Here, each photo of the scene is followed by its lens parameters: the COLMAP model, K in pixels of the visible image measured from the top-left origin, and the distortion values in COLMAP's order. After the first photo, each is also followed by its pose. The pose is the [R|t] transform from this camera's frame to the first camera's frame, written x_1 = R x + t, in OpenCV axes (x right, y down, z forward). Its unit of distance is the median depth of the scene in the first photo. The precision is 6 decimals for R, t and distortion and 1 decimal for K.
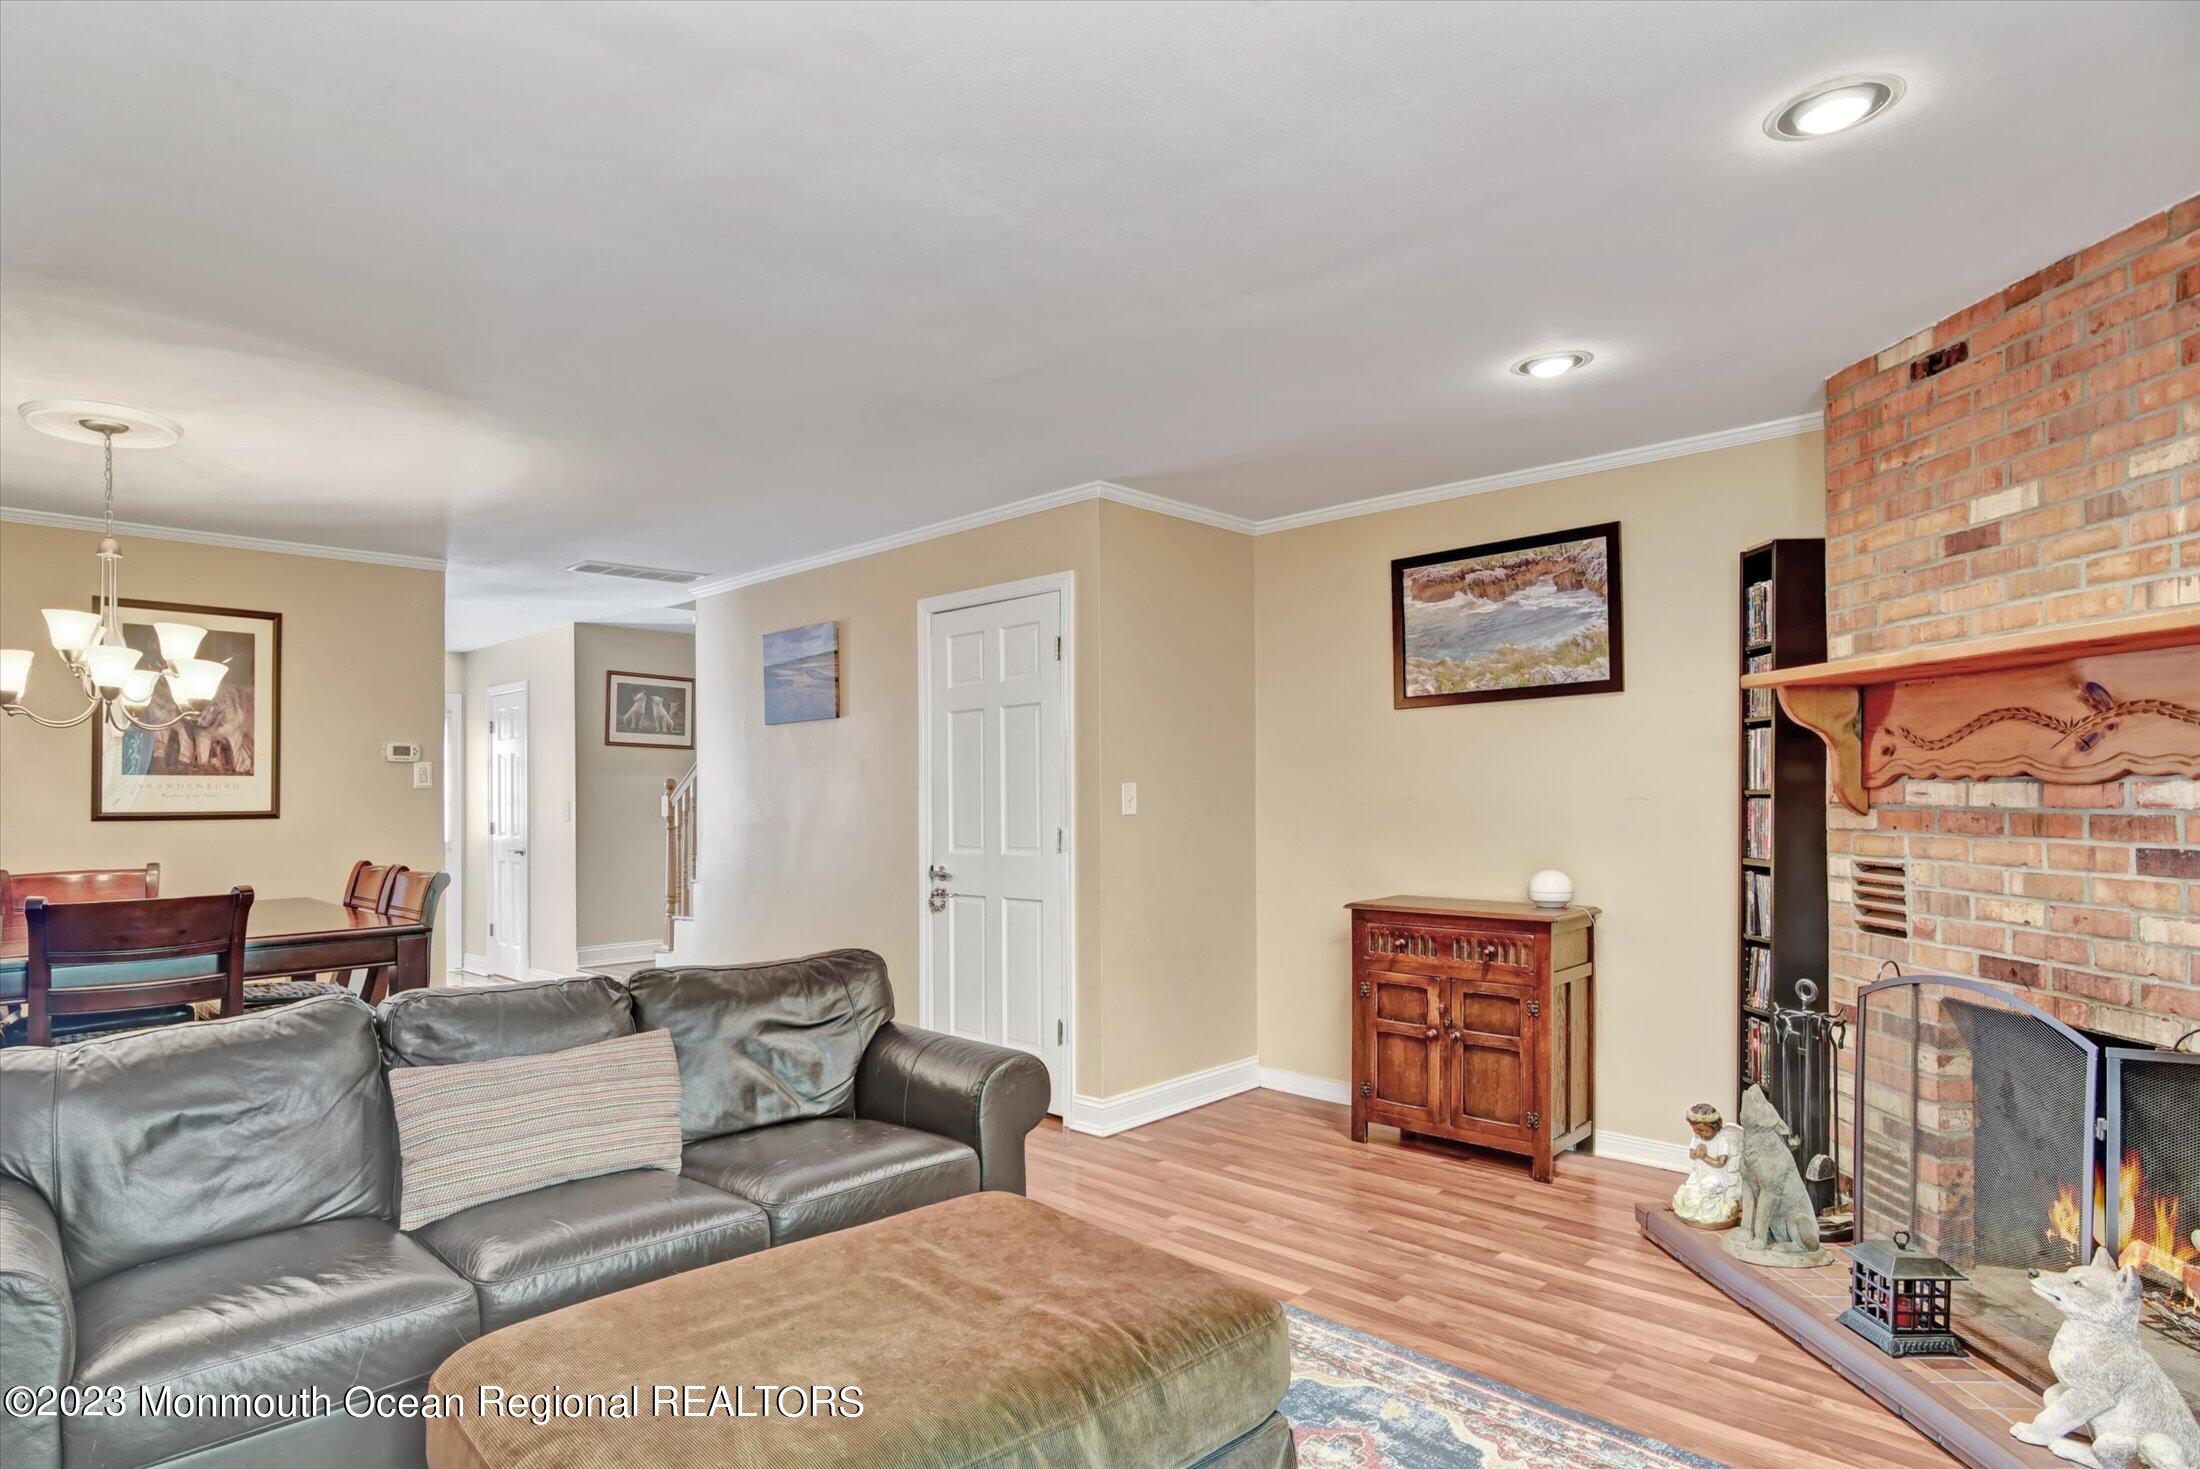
lens RADIAL K [[1195.4, 0, 1026.5], [0, 1195.4, 784.6], [0, 0, 1]] dist [-0.019476, 0.003481]
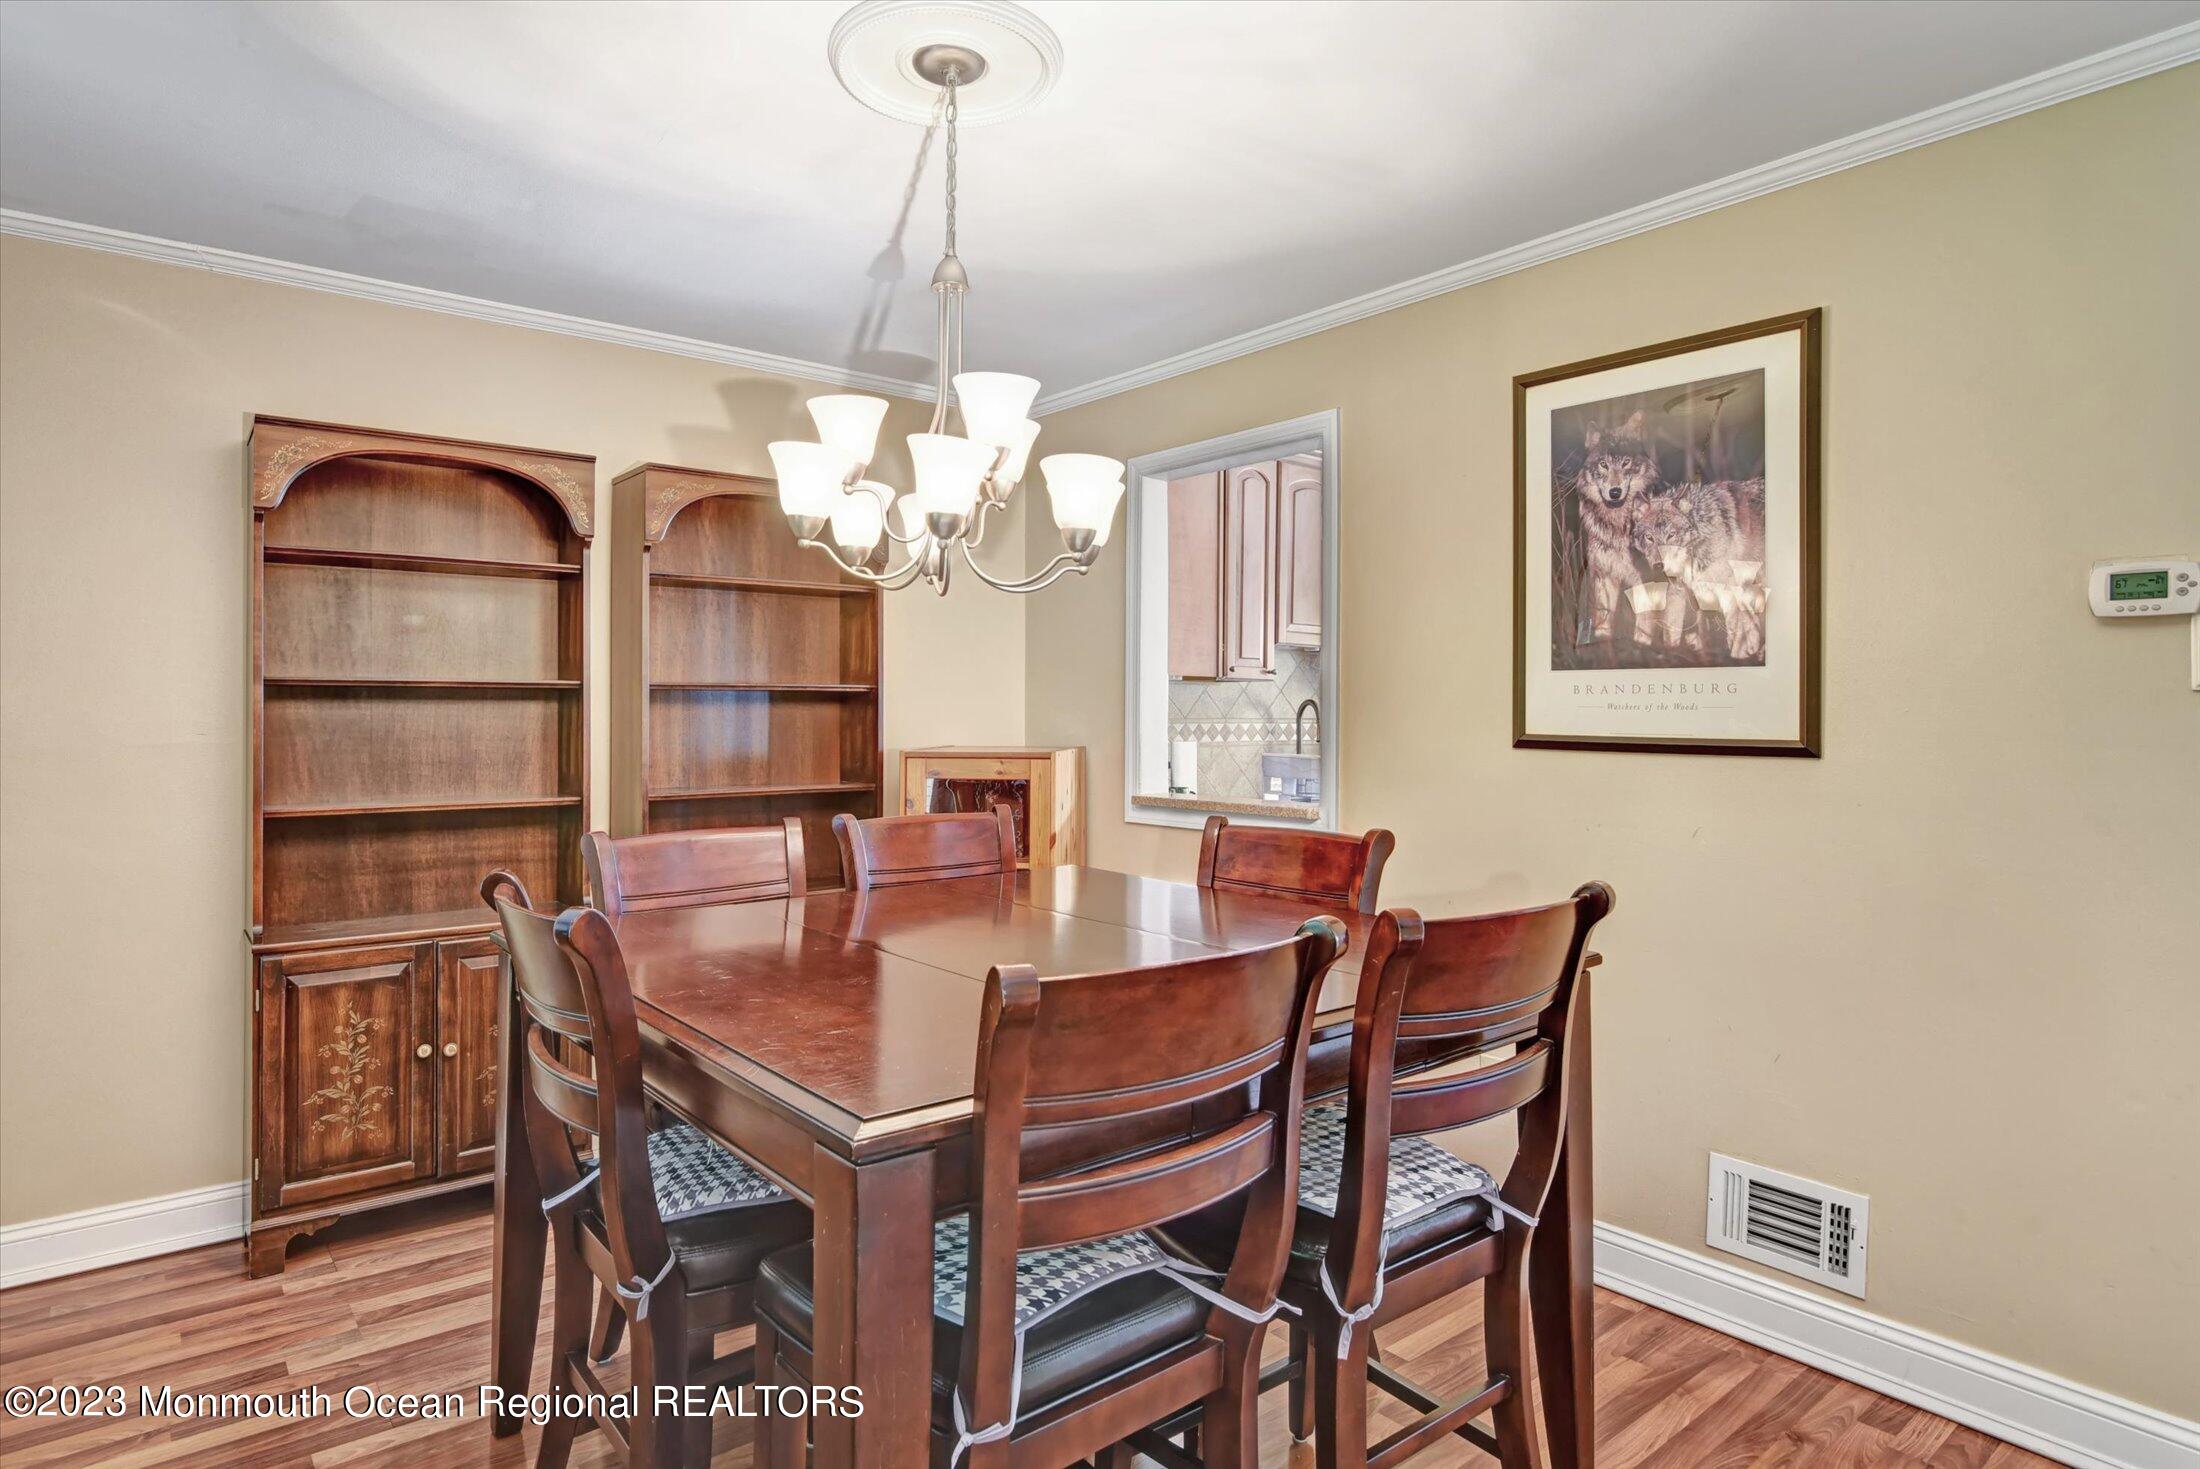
lens RADIAL K [[1195.4, 0, 1054.8], [0, 1195.4, 701.5], [0, 0, 1]] dist [-0.019476, 0.003481]
pose [[-0.109584, 0.001478, -0.993976, -0.252585], [0.008254, 0.999966, 0.000577, 0.007331], [0.993943, -0.008142, -0.109592, 1.349110]]
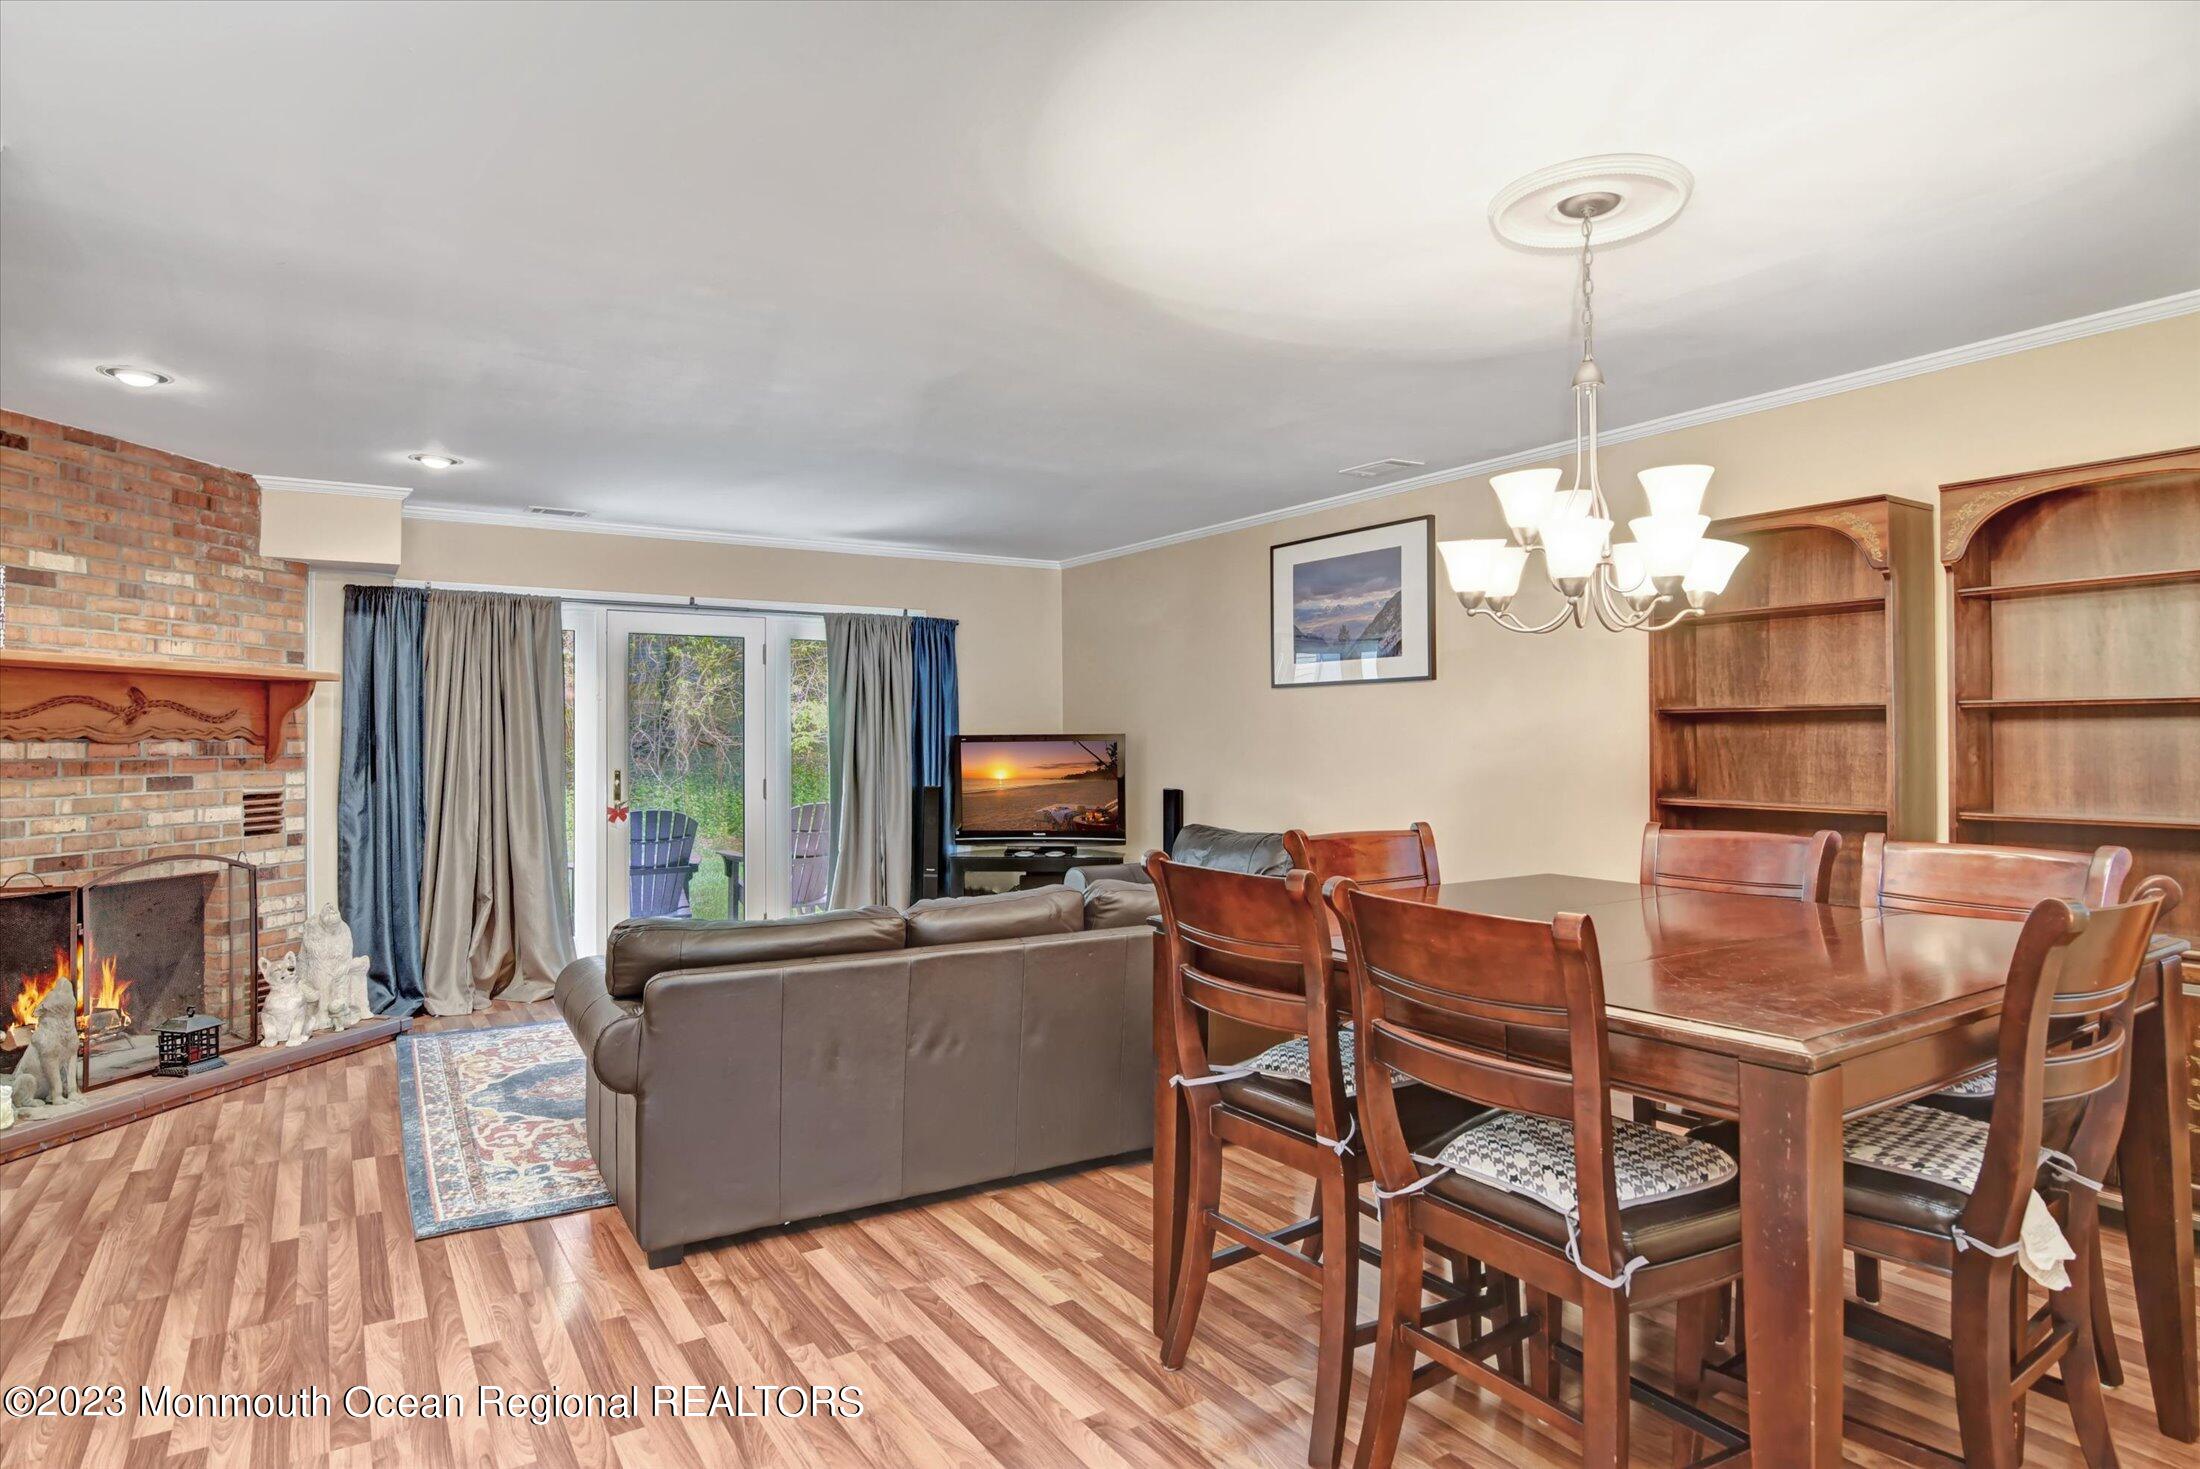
lens RADIAL K [[1195.4, 0, 1087.2], [0, 1195.4, 737.5], [0, 0, 1]] dist [-0.019476, 0.003481]
pose [[-0.978795, 0.014484, 0.204329, -0.767749], [0.012839, 0.999874, -0.009374, 0.022461], [-0.204439, -0.006552, -0.978857, 2.130495]]
